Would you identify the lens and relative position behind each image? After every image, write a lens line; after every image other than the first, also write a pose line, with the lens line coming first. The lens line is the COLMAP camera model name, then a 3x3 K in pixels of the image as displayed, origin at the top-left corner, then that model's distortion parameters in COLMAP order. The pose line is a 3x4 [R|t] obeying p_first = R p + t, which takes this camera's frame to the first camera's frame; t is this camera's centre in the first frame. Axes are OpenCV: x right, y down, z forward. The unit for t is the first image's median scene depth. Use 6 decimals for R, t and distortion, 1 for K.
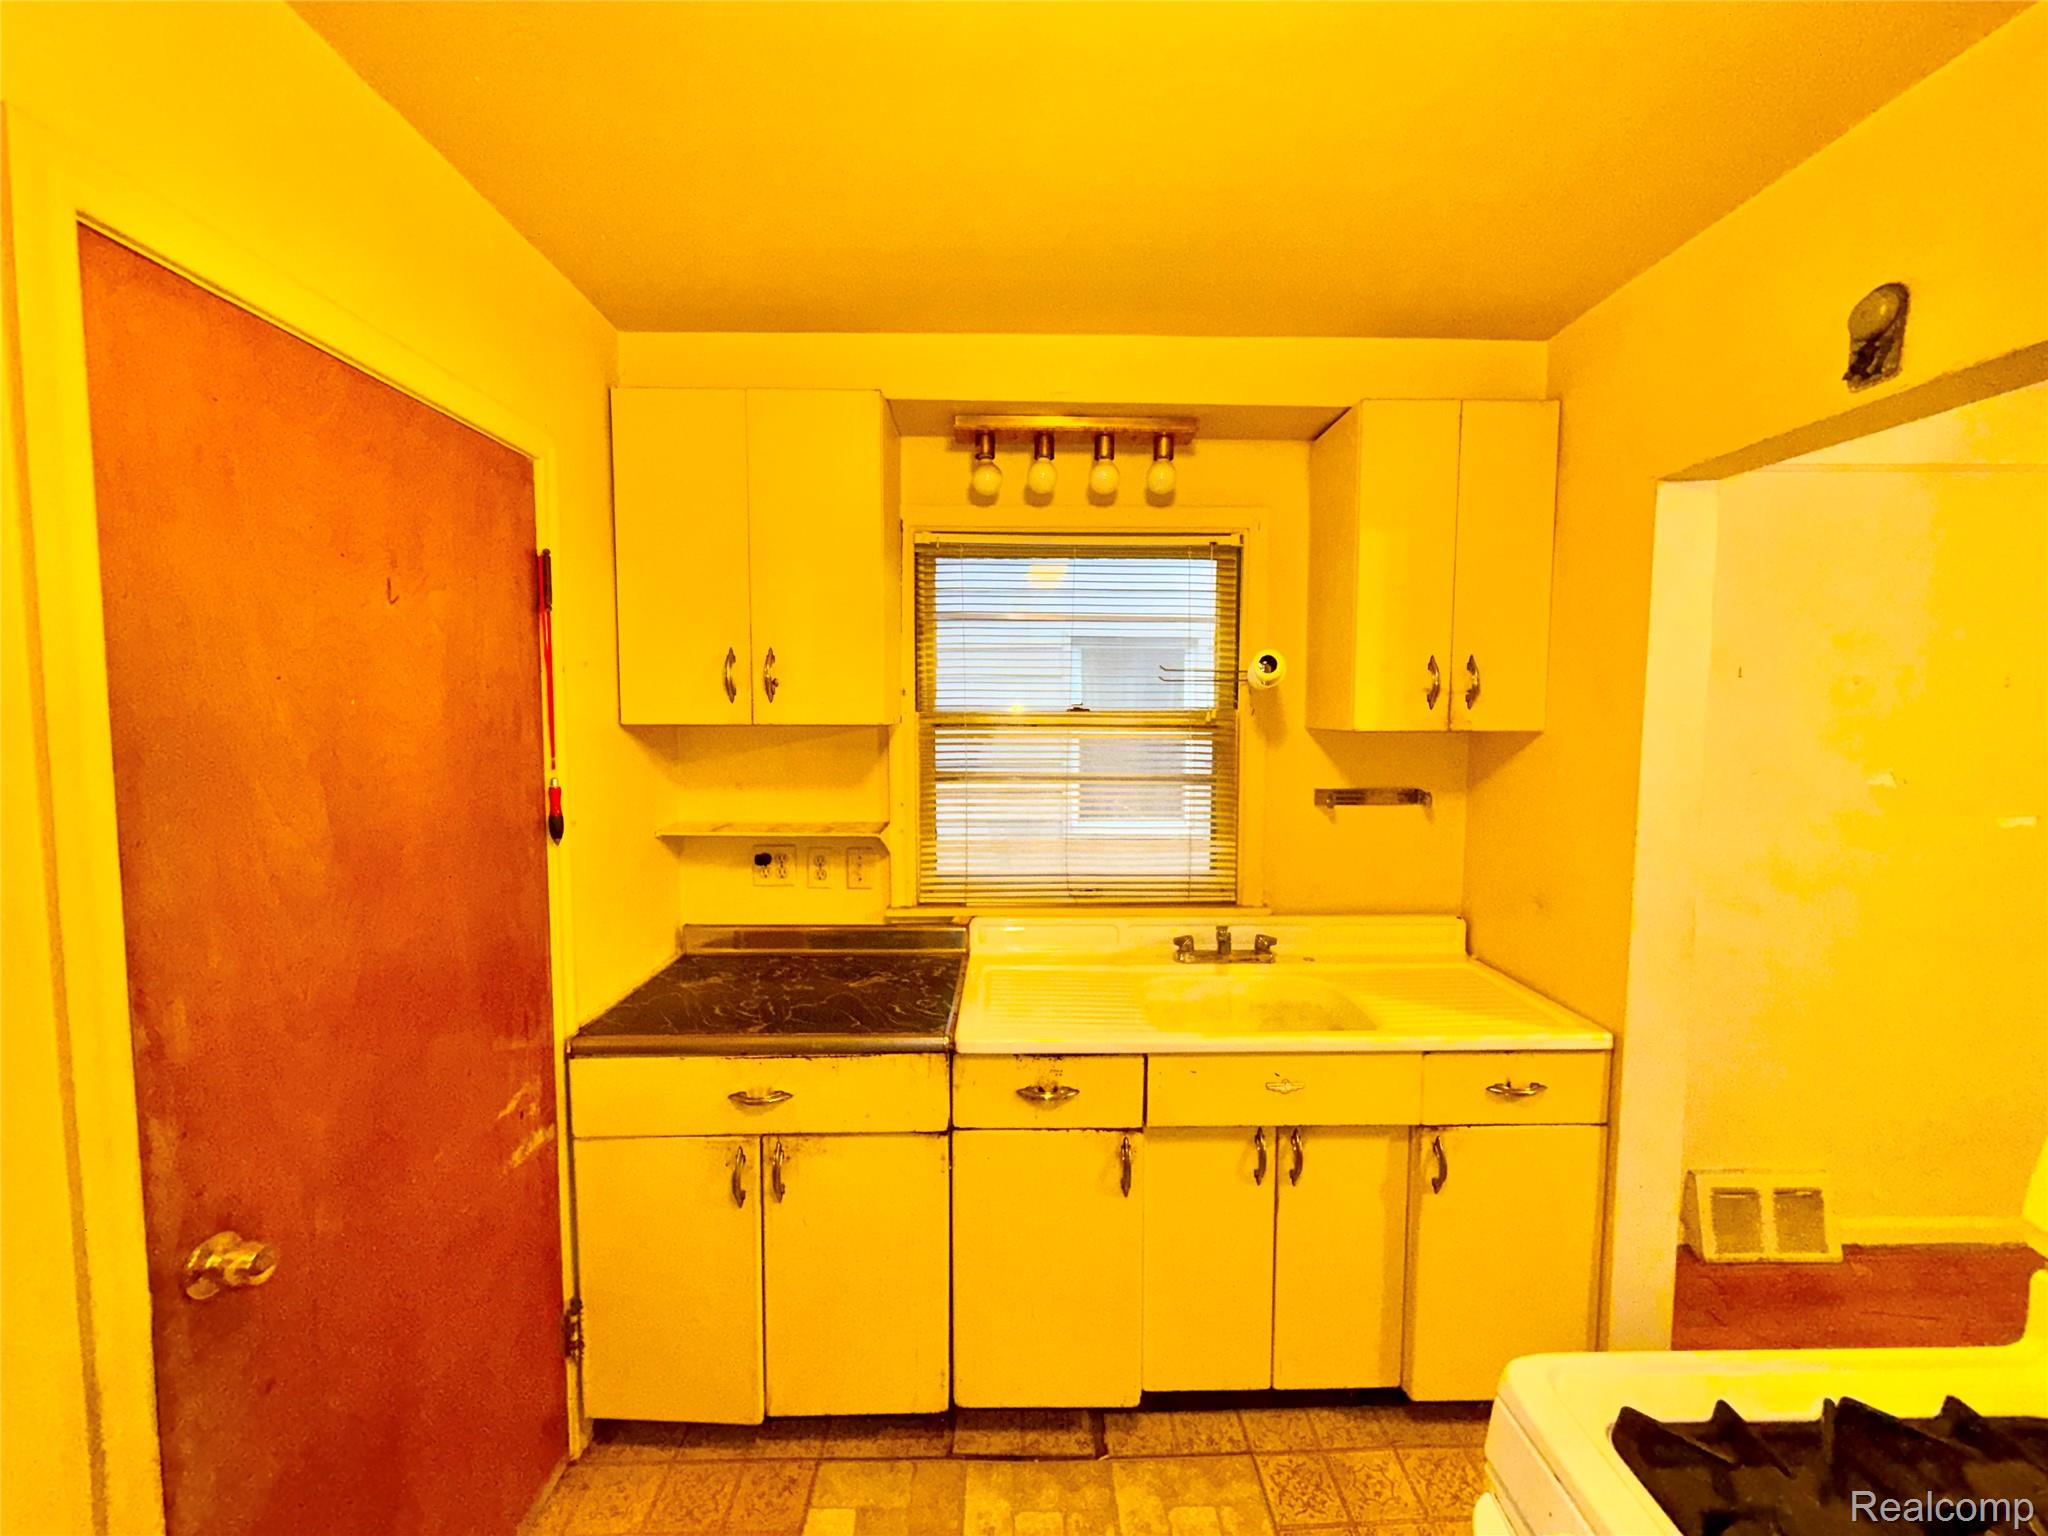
lens RADIAL K [[818.3, 0, 1027.4], [0, 818.3, 770.3], [0, 0, 1]] dist [-0.001122, 0.000342]
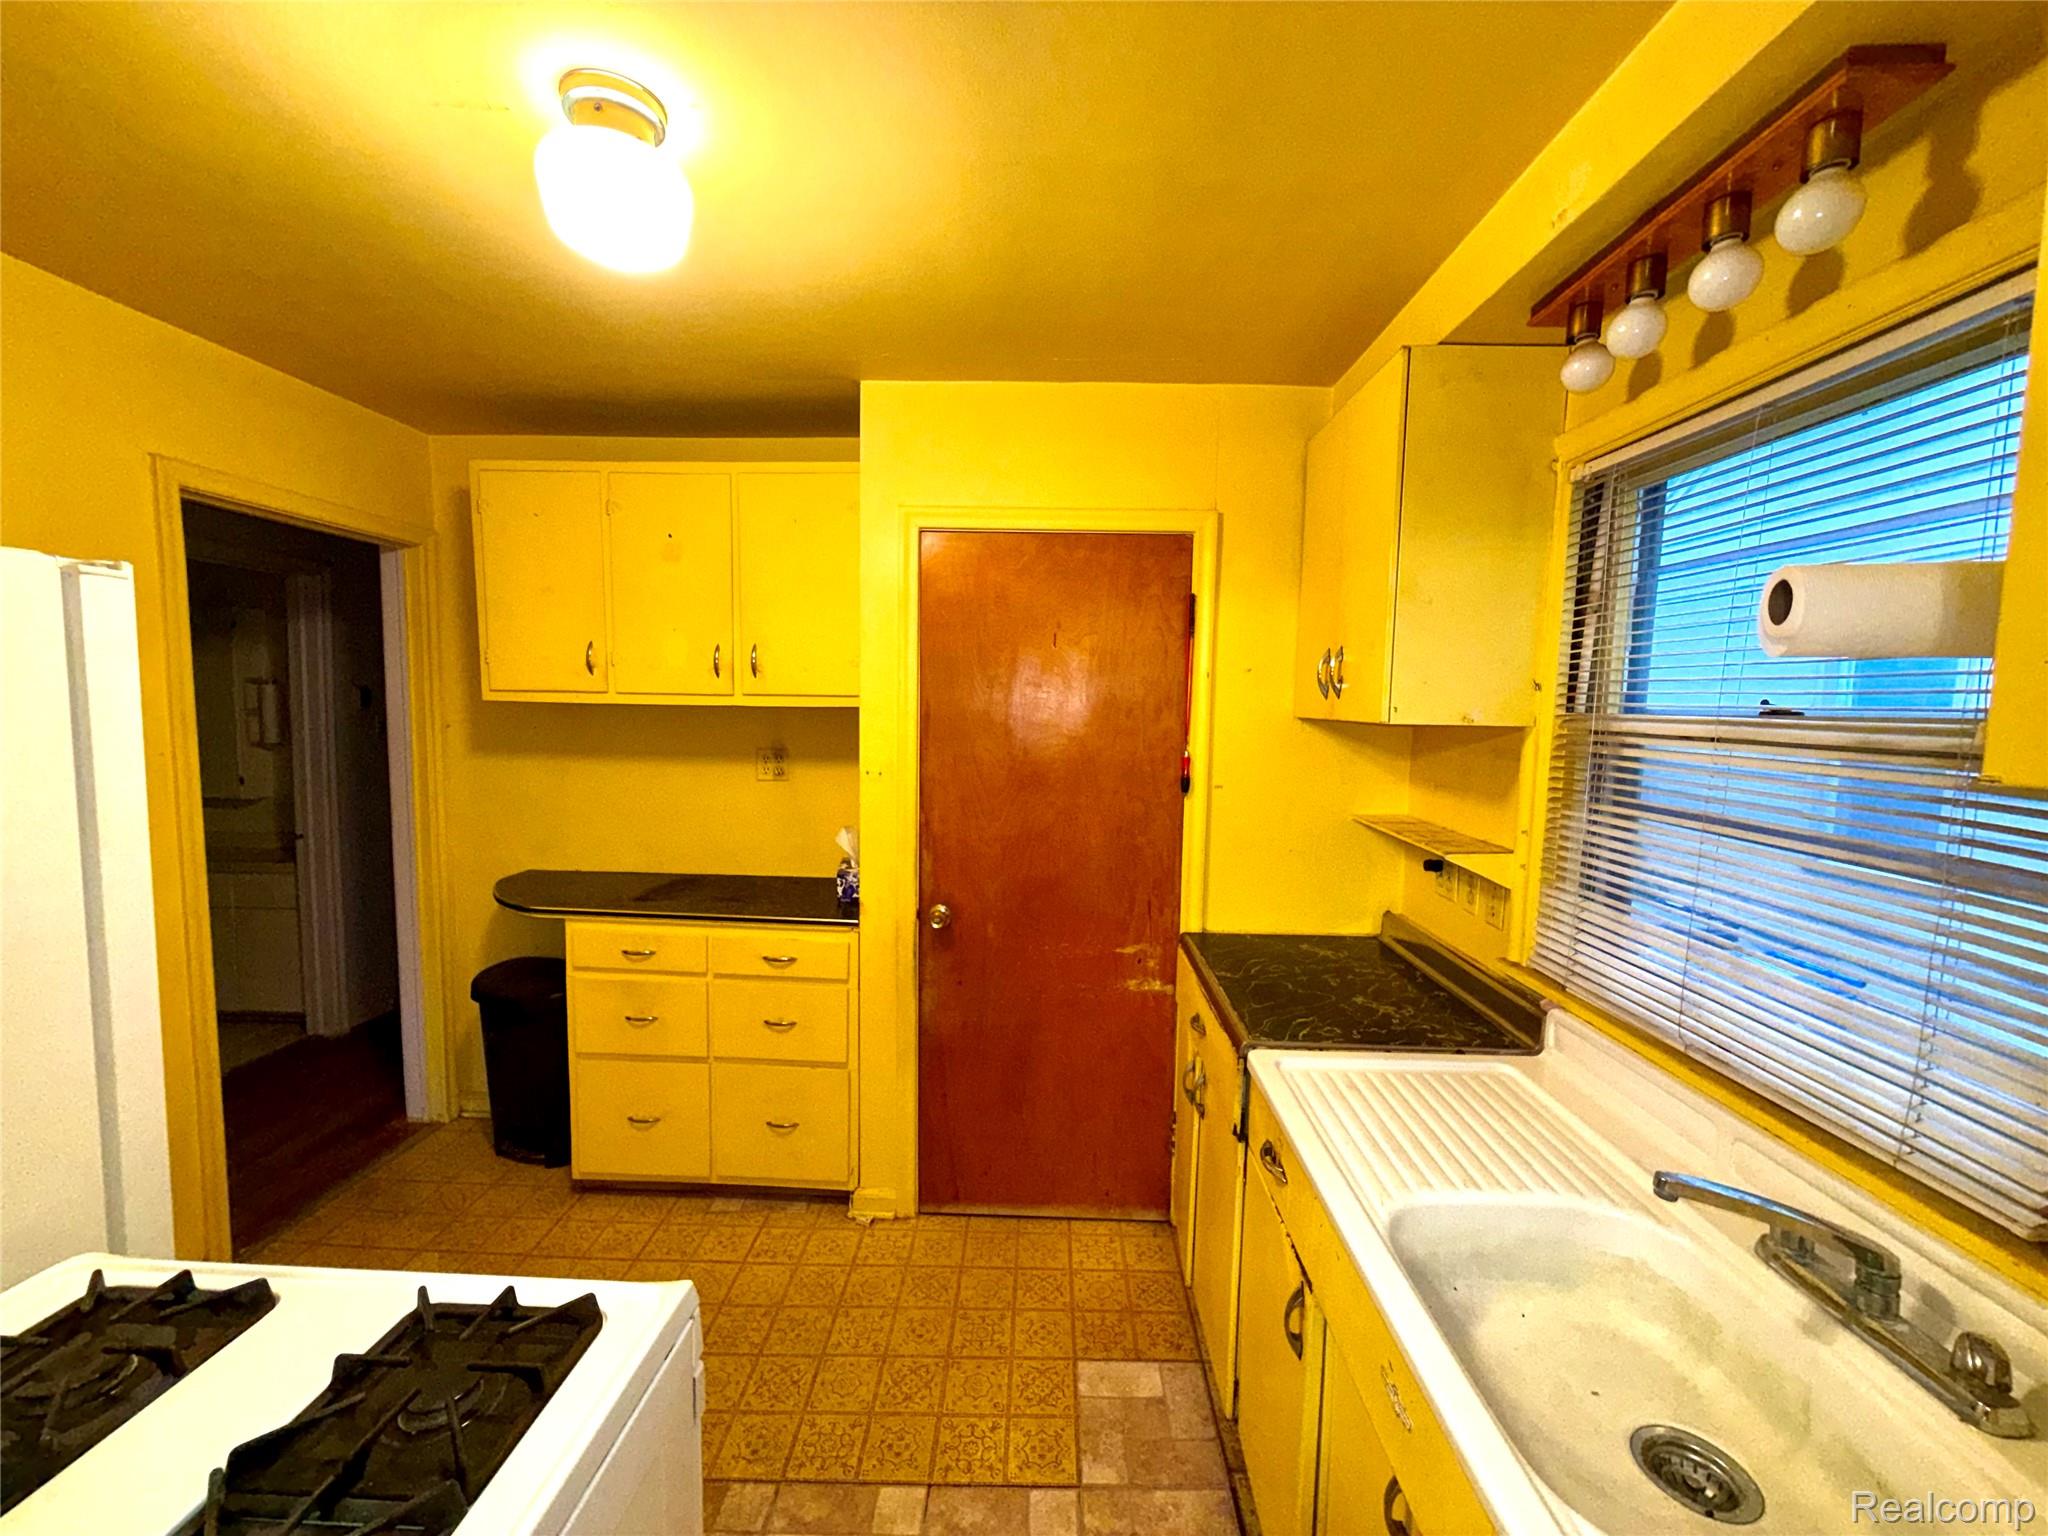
lens RADIAL K [[818.3, 0, 1027.4], [0, 818.3, 770.3], [0, 0, 1]] dist [-0.001122, 0.000342]
pose [[-0.050792, 0.083648, -0.995200, 0.871477], [-0.089405, 0.992104, 0.087951, -0.057196], [0.994699, 0.093443, -0.042912, 0.773319]]
